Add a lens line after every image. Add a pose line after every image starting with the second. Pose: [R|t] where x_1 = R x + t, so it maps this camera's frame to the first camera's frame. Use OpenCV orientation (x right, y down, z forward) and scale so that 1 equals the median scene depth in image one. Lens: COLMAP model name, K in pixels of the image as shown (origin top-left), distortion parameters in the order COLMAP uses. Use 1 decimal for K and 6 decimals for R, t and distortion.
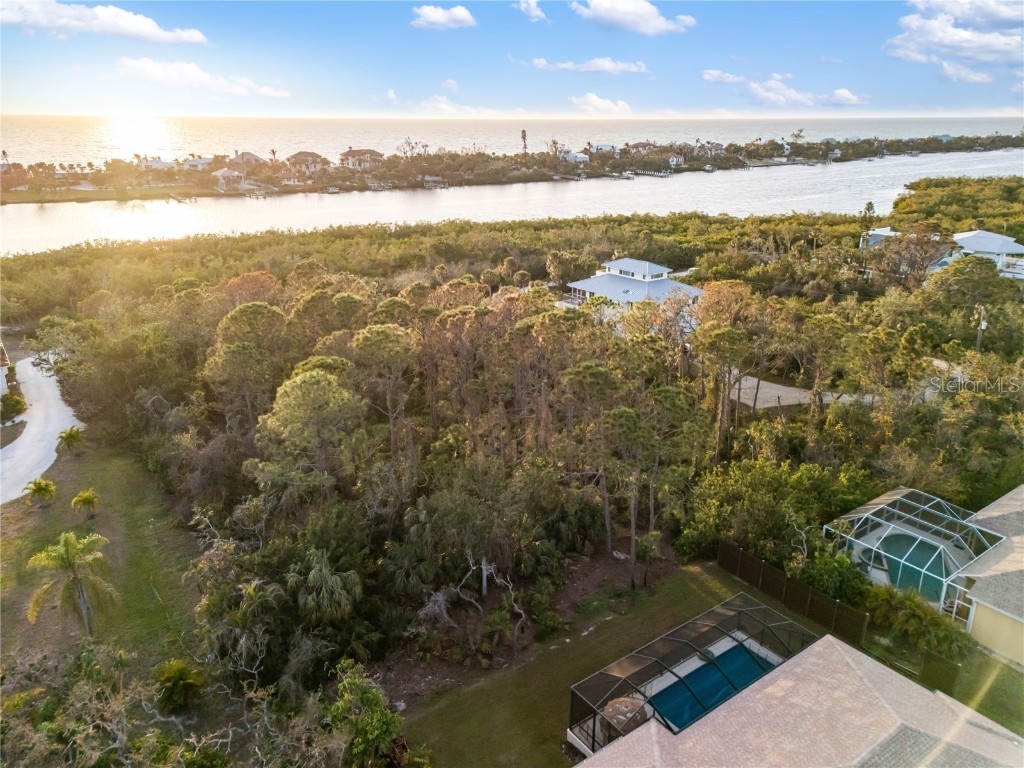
lens RADIAL K [[744.7, 0, 515.8], [0, 744.7, 383.9], [0, 0, 1]] dist [0.053626, -0.048573]
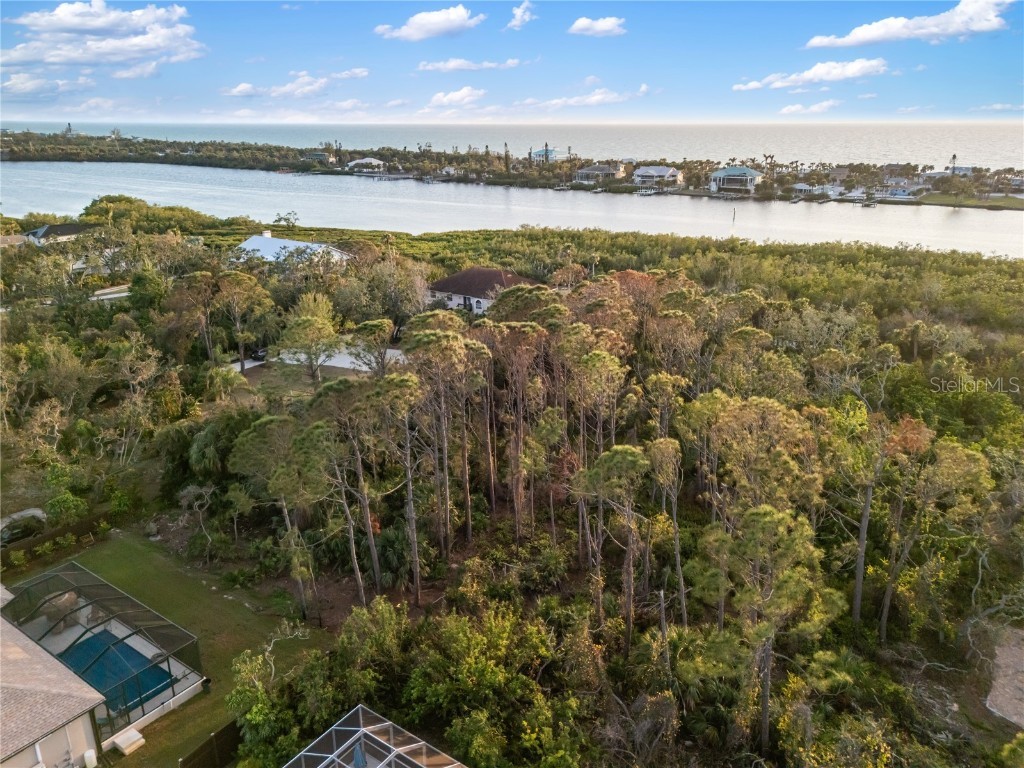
lens RADIAL K [[744.7, 0, 515.8], [0, 744.7, 383.9], [0, 0, 1]] dist [0.053626, -0.048573]
pose [[0.300711, 0.304445, -0.903817, 0.207267], [-0.310264, 0.927359, 0.209147, -0.057705], [0.901837, 0.217529, 0.373325, 0.172781]]
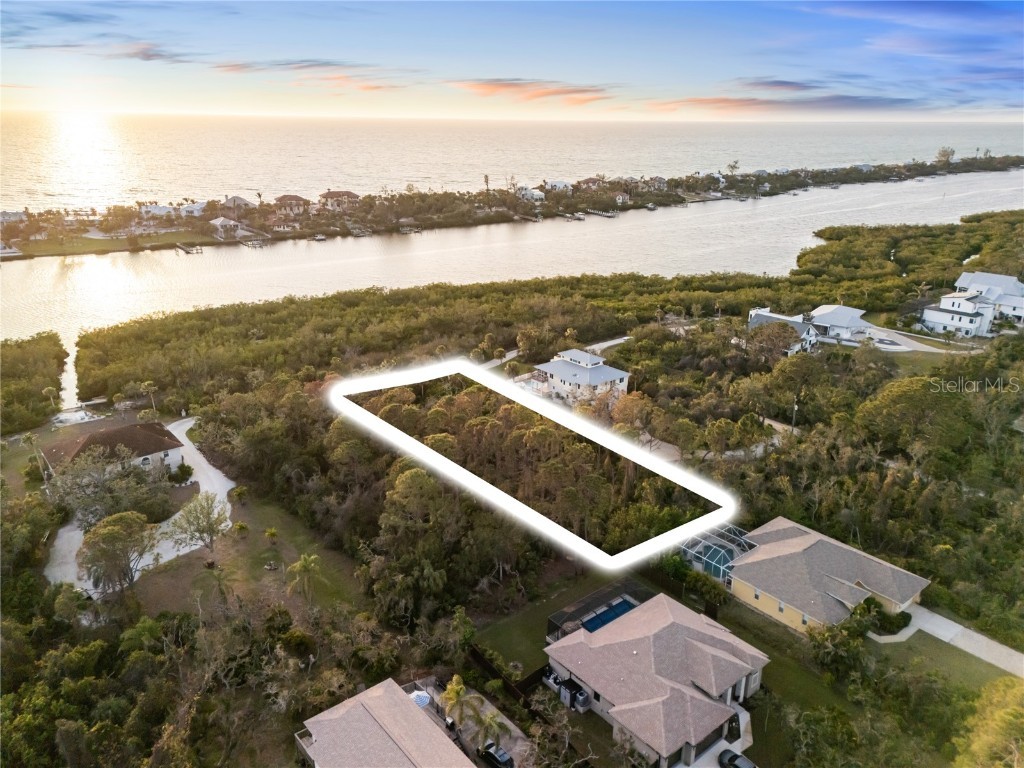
lens RADIAL K [[744.7, 0, 515.8], [0, 744.7, 383.9], [0, 0, 1]] dist [0.053626, -0.048573]
pose [[0.998245, -0.009418, 0.058463, -0.023314], [0.009342, 0.999955, 0.001575, -0.048782], [-0.058476, -0.001026, 0.998288, -0.197699]]
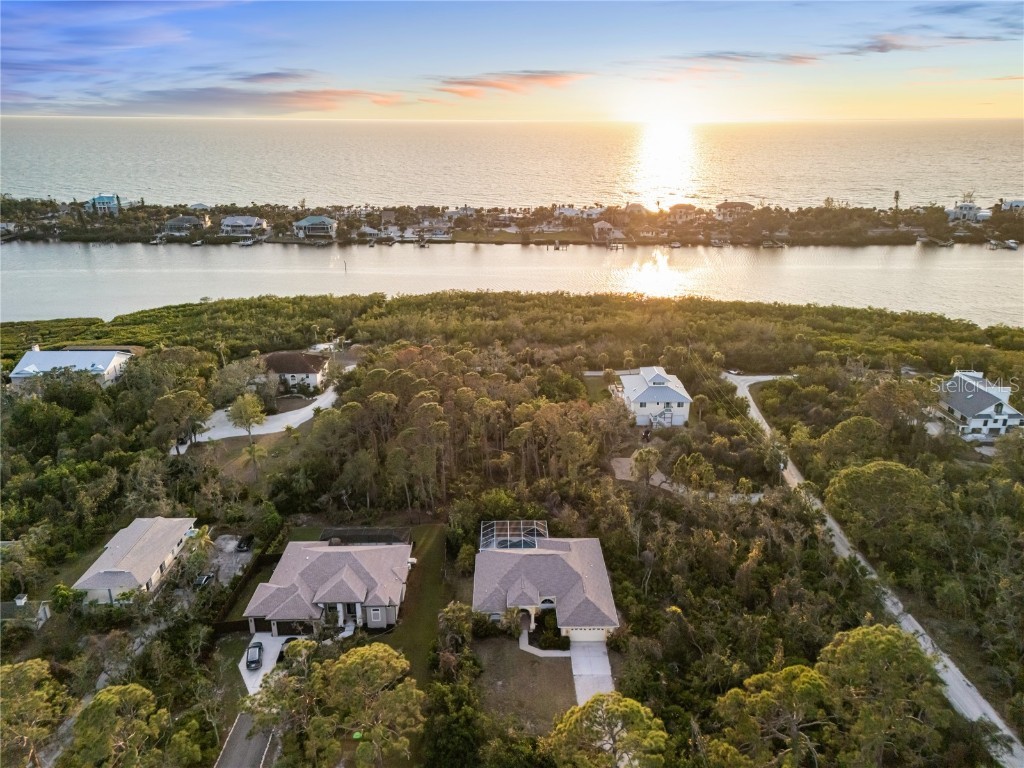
lens RADIAL K [[744.7, 0, 515.8], [0, 744.7, 383.9], [0, 0, 1]] dist [0.053626, -0.048573]
pose [[0.808433, 0.190356, -0.556957, 0.354065], [-0.191422, 0.979849, 0.057038, -0.077768], [0.556592, 0.060503, 0.828580, -0.177785]]
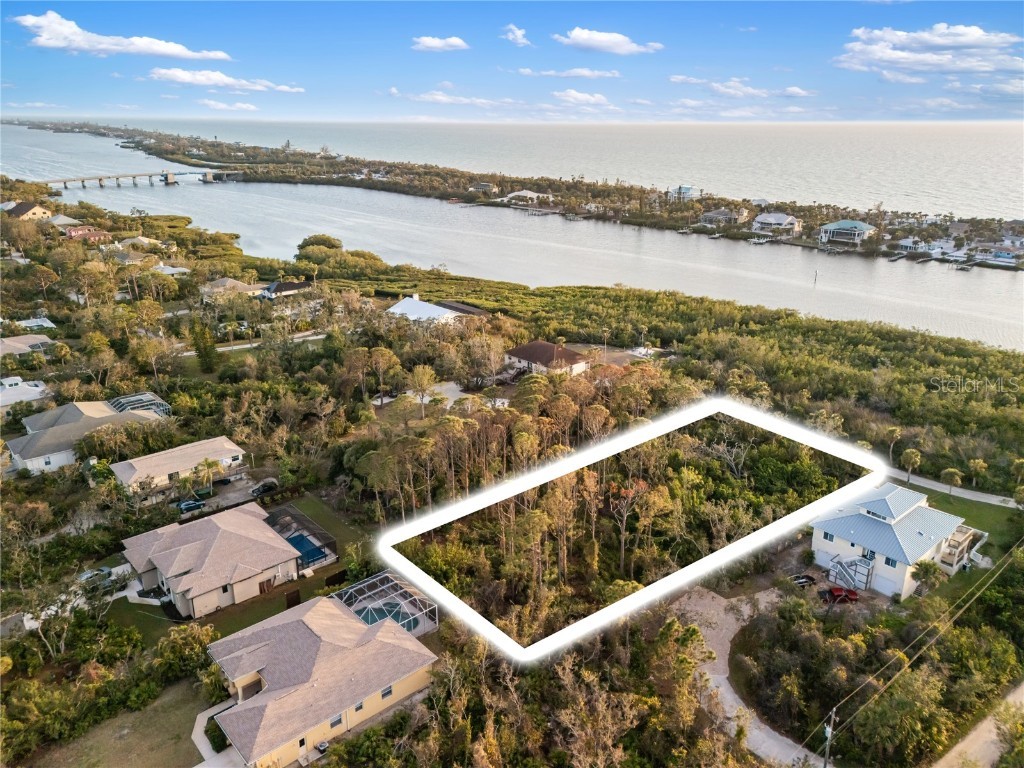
lens RADIAL K [[744.7, 0, 515.8], [0, 744.7, 383.9], [0, 0, 1]] dist [0.053626, -0.048573]
pose [[0.076042, 0.322110, -0.943643, 0.428642], [-0.329938, 0.901199, 0.281034, -0.178488], [0.940935, 0.289974, 0.174806, 0.180179]]
